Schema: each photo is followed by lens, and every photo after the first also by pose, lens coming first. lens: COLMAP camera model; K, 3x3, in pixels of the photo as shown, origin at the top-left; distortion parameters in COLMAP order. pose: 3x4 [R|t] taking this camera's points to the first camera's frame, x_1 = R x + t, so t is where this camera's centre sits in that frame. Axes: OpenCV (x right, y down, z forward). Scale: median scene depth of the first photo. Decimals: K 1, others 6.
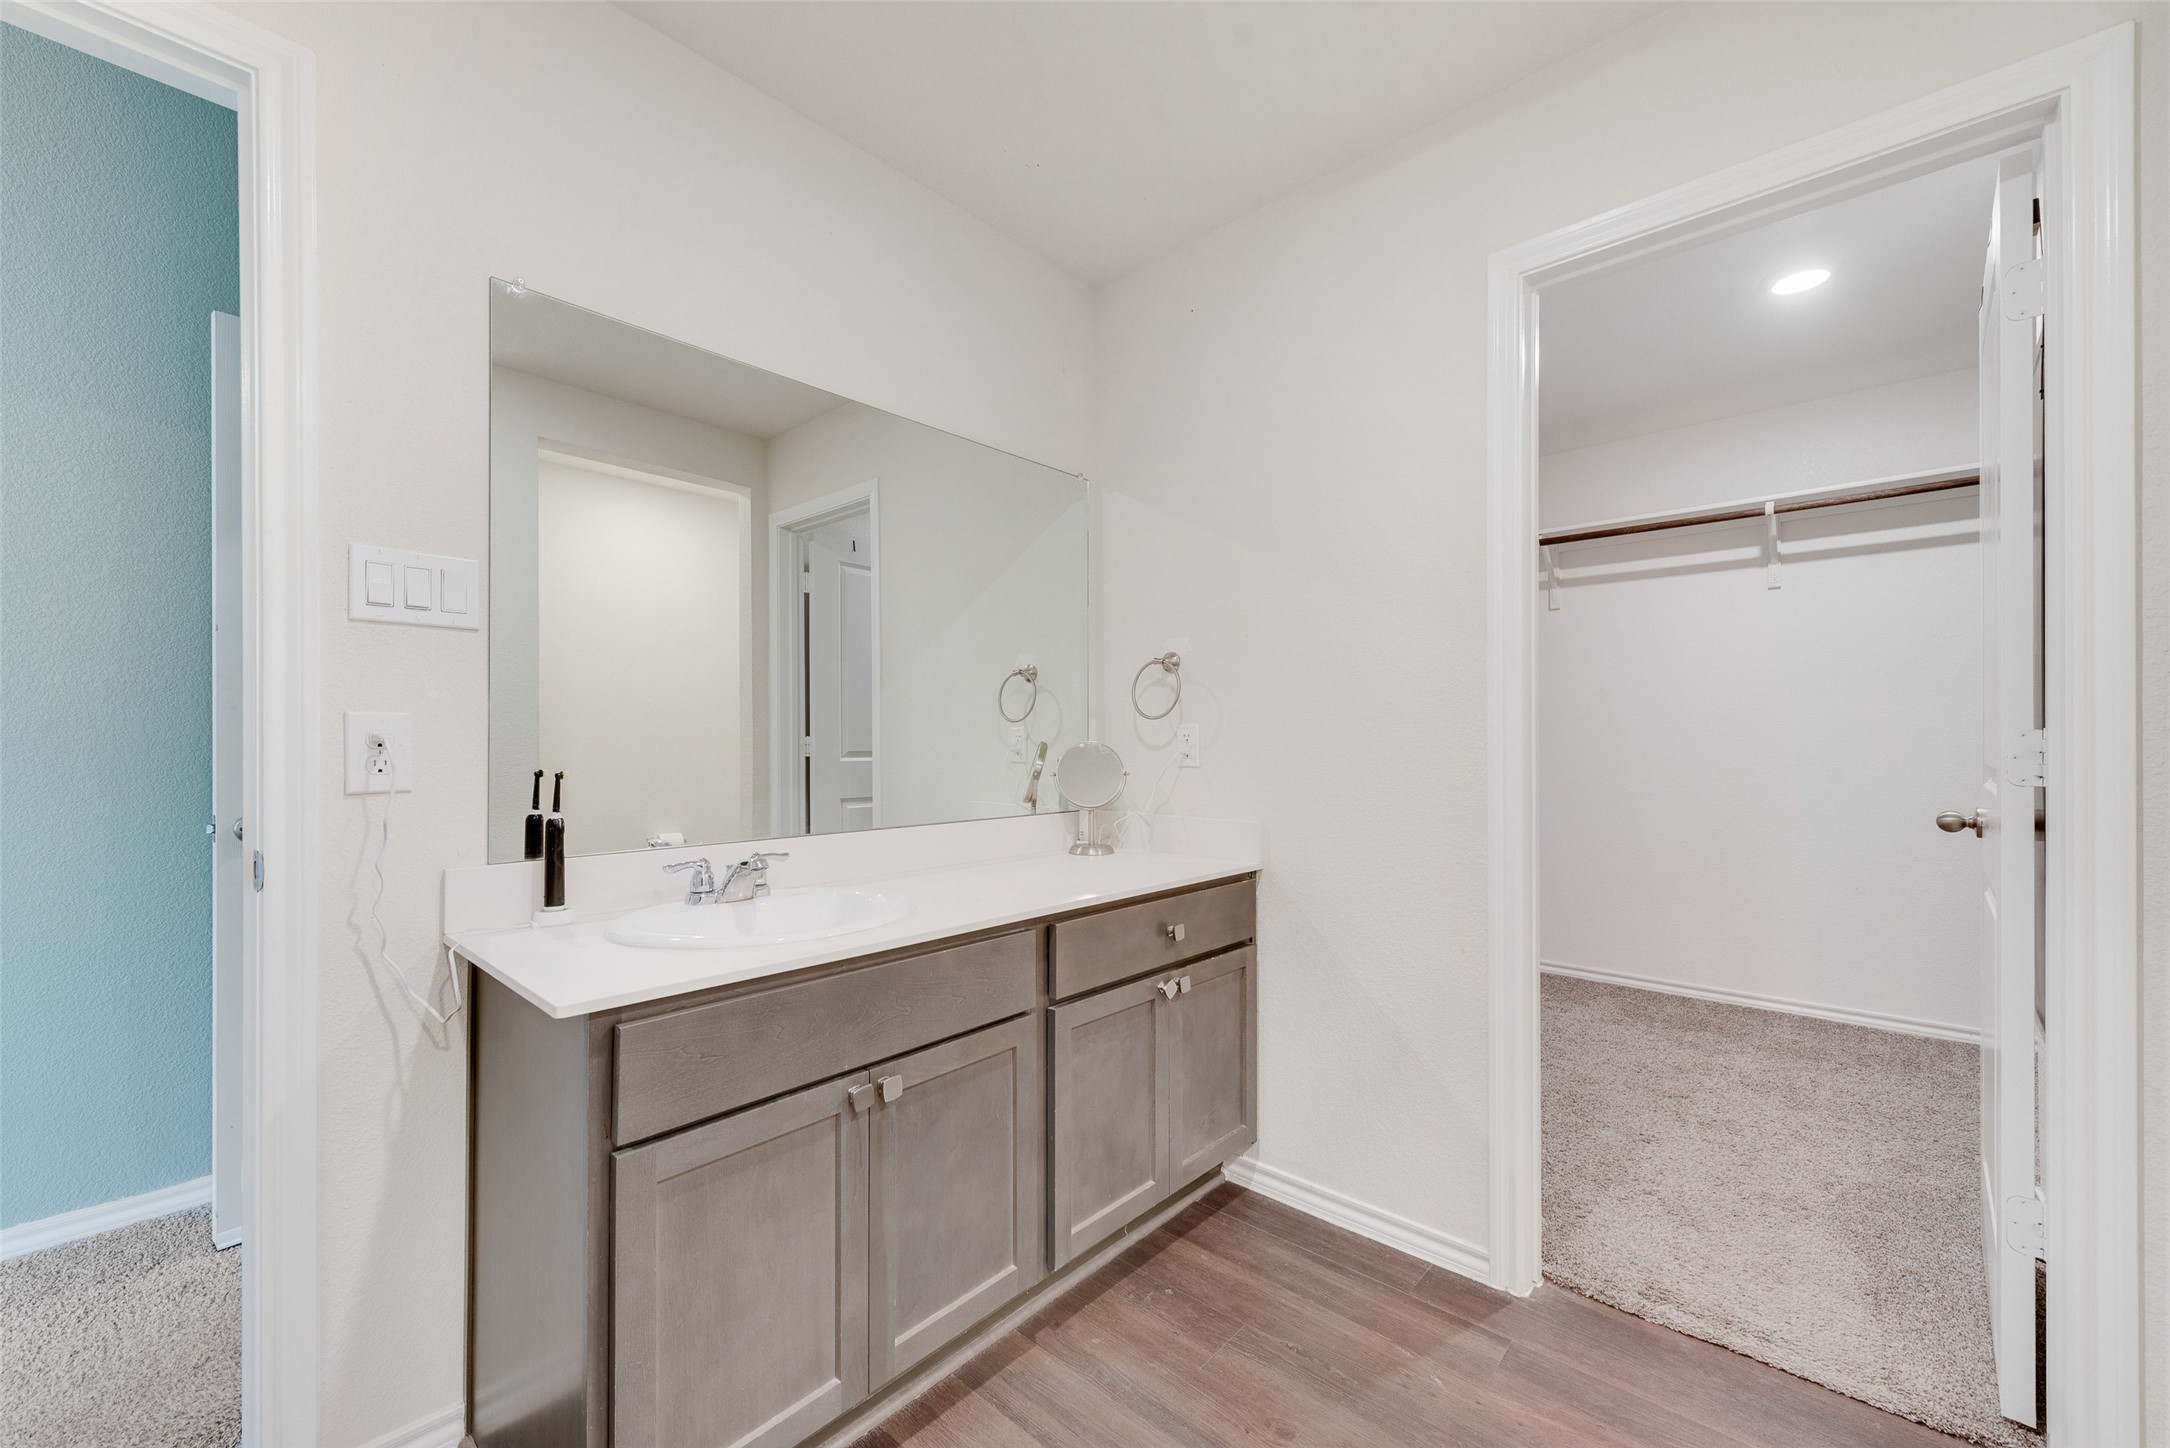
lens RADIAL K [[851.9, 0, 1075.7], [0, 851.9, 729.6], [0, 0, 1]] dist [0.006451, -0.002321]
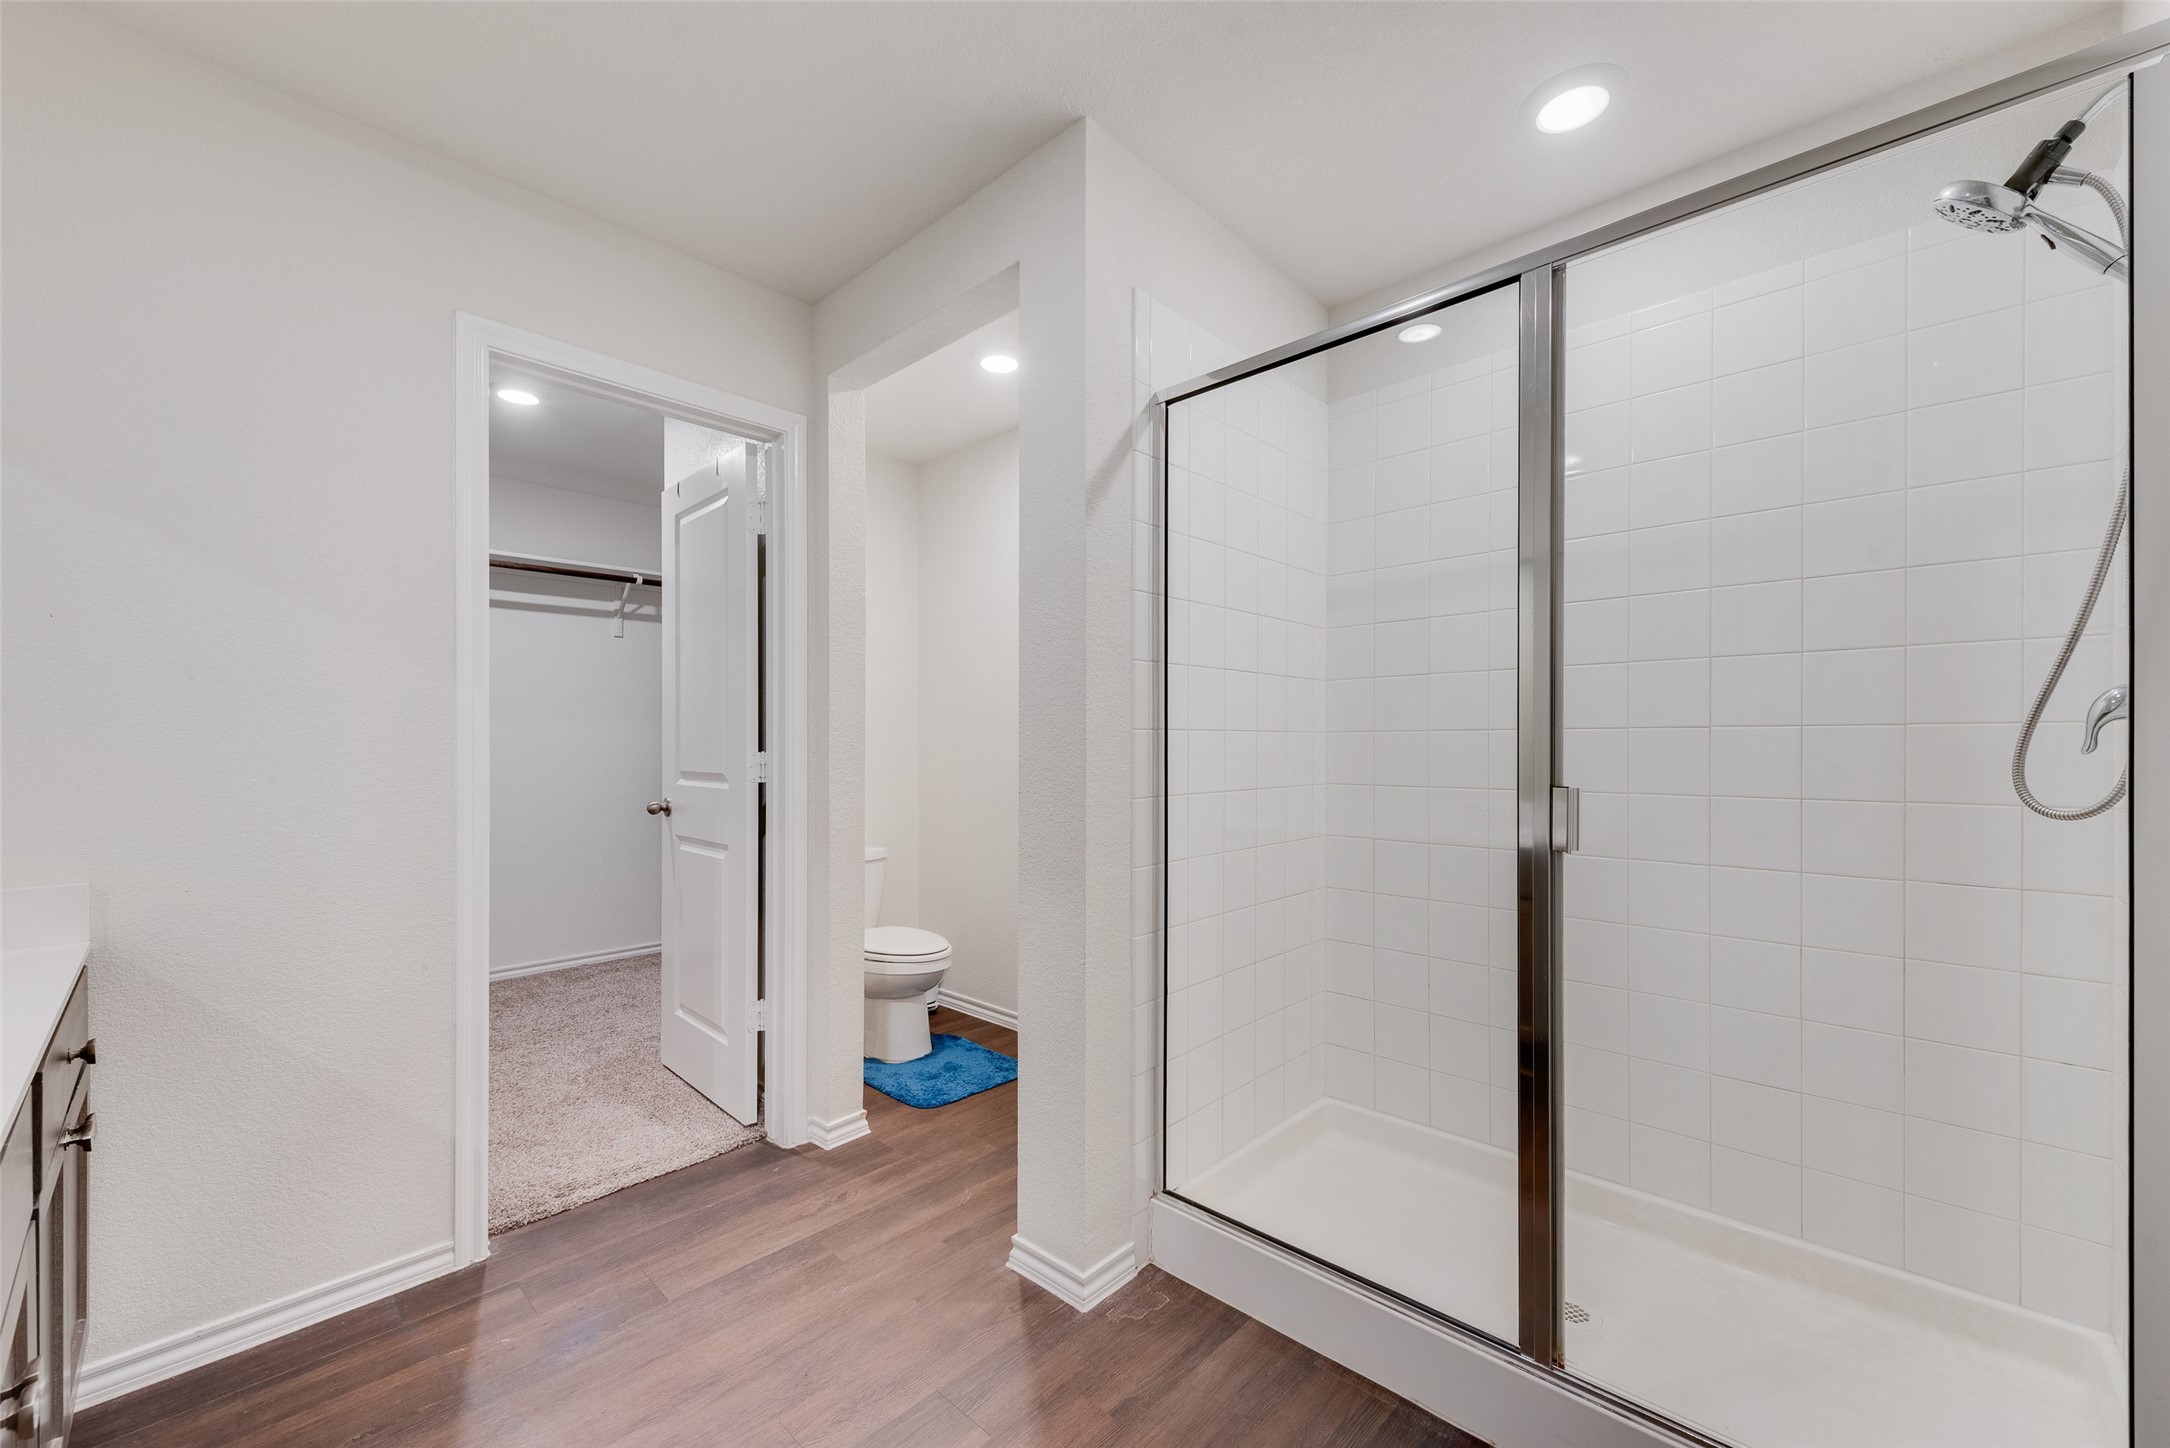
lens RADIAL K [[851.9, 0, 1075.6], [0, 851.9, 741.8], [0, 0, 1]] dist [0.006451, -0.002321]
pose [[0.019352, 0.003939, 0.999805, -0.593161], [-0.009878, 0.999944, -0.003748, -0.018681], [-0.999764, -0.009803, 0.019390, 0.210989]]
